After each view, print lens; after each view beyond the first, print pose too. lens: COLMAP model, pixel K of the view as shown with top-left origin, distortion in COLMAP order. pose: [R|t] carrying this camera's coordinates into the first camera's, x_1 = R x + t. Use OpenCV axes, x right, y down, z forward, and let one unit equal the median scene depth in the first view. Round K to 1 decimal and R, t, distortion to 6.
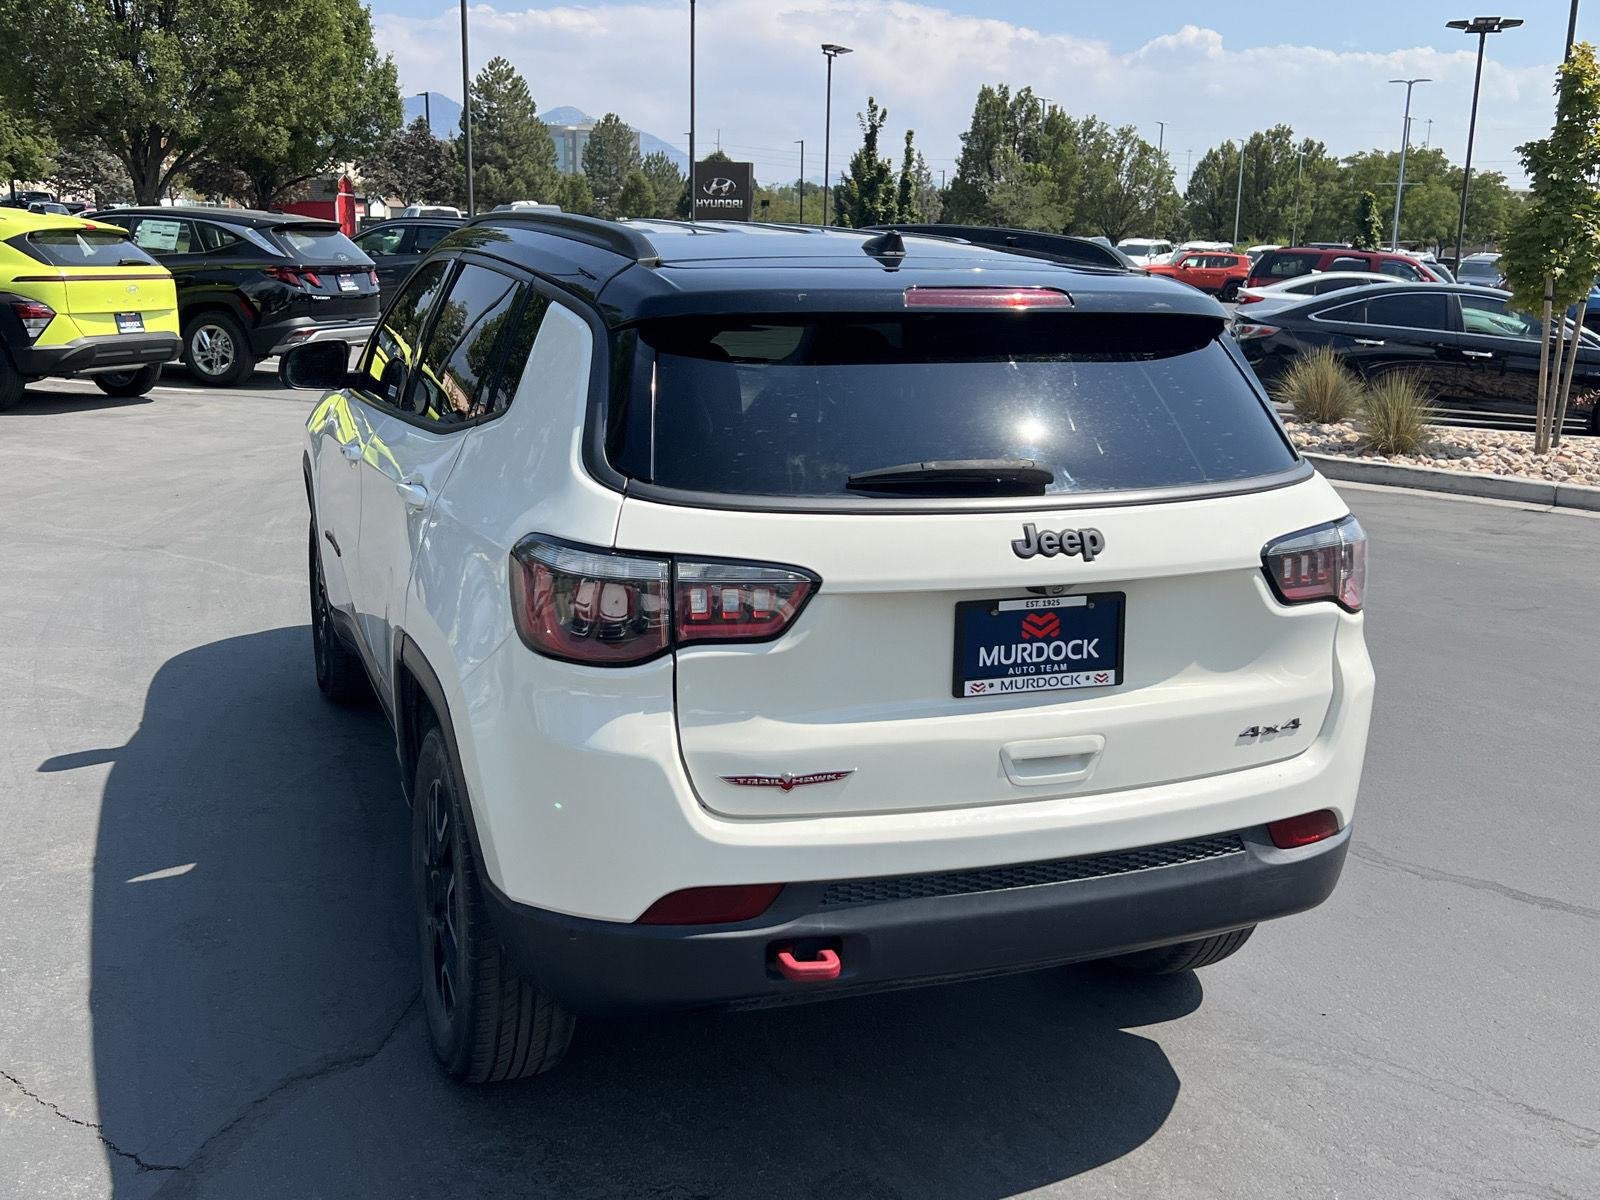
lens RADIAL K [[1590.9, 0, 794.2], [0, 1590.9, 591.4], [0, 0, 1]] dist [0.061990, -0.077274]
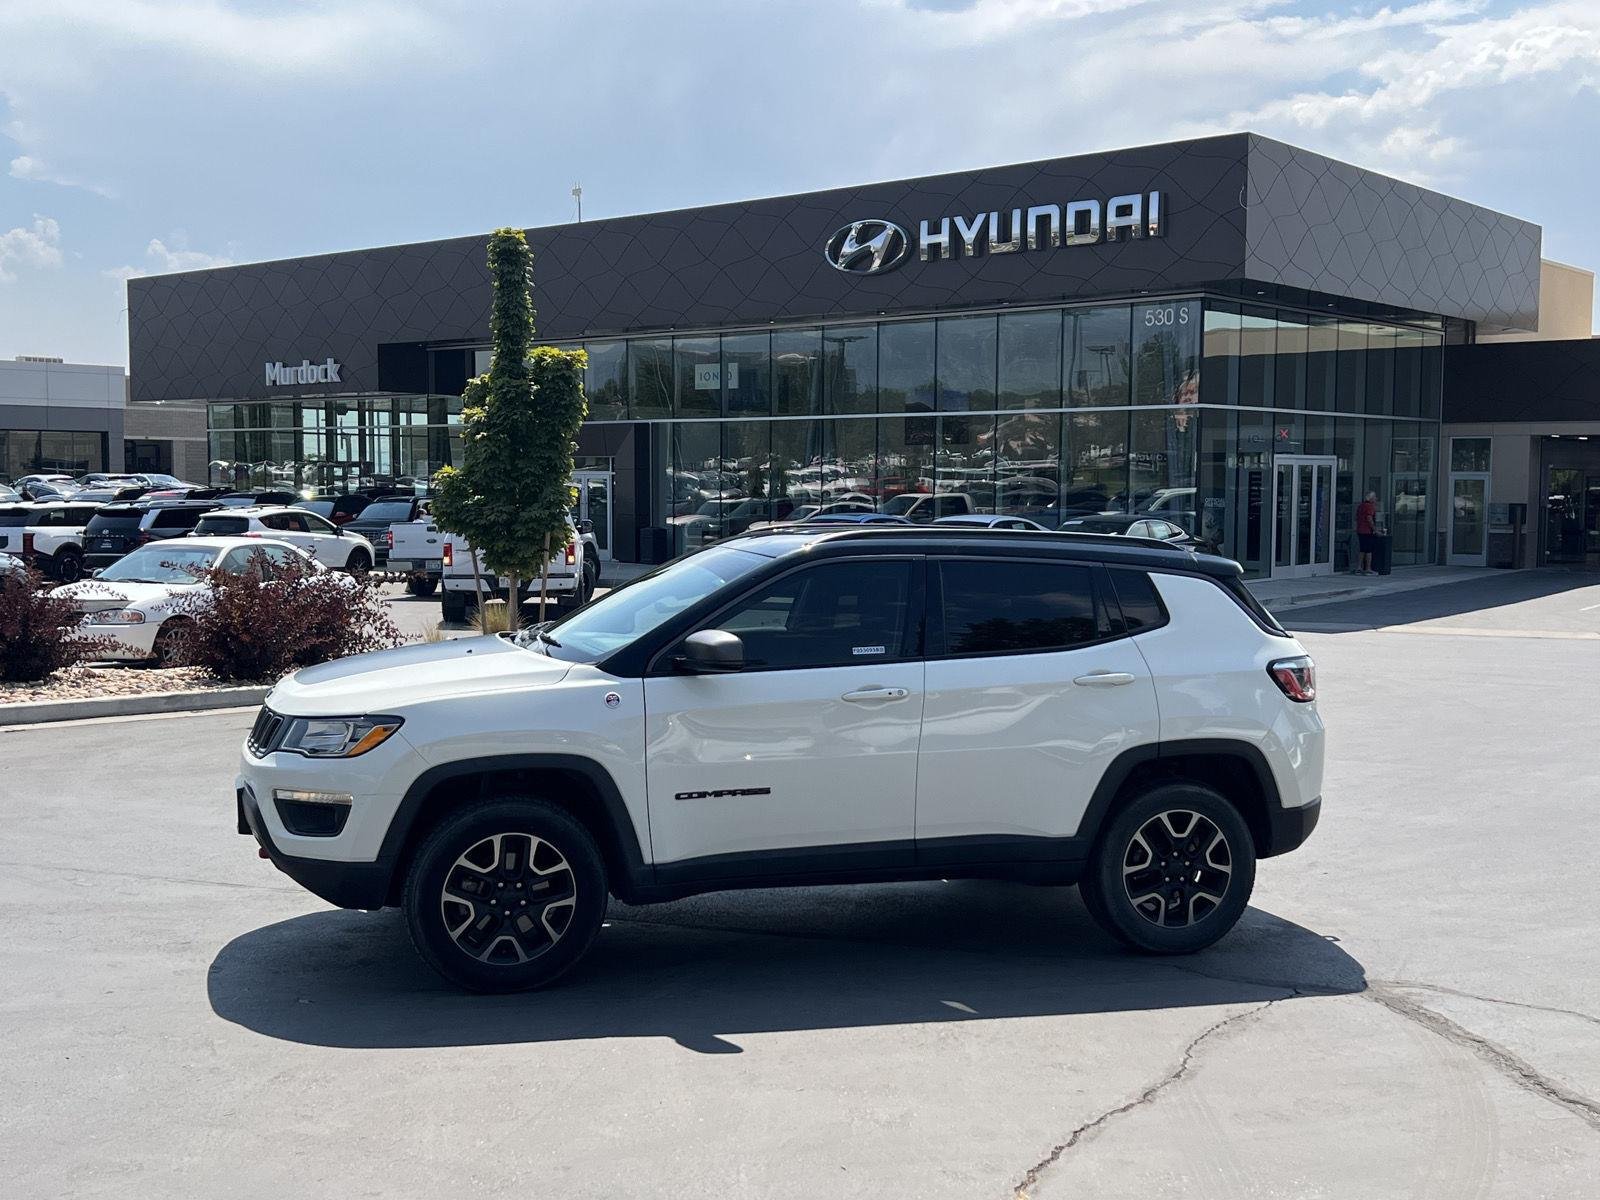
lens RADIAL K [[1819.1, 0, 790.3], [0, 1819.1, 596.6], [0, 0, 1]] dist [0.161129, -0.470981]
pose [[0.088498, -0.088993, 0.992093, -2.880897], [0.207719, 0.975752, 0.068998, -0.460957], [-0.974177, 0.199970, 0.104838, 1.334948]]
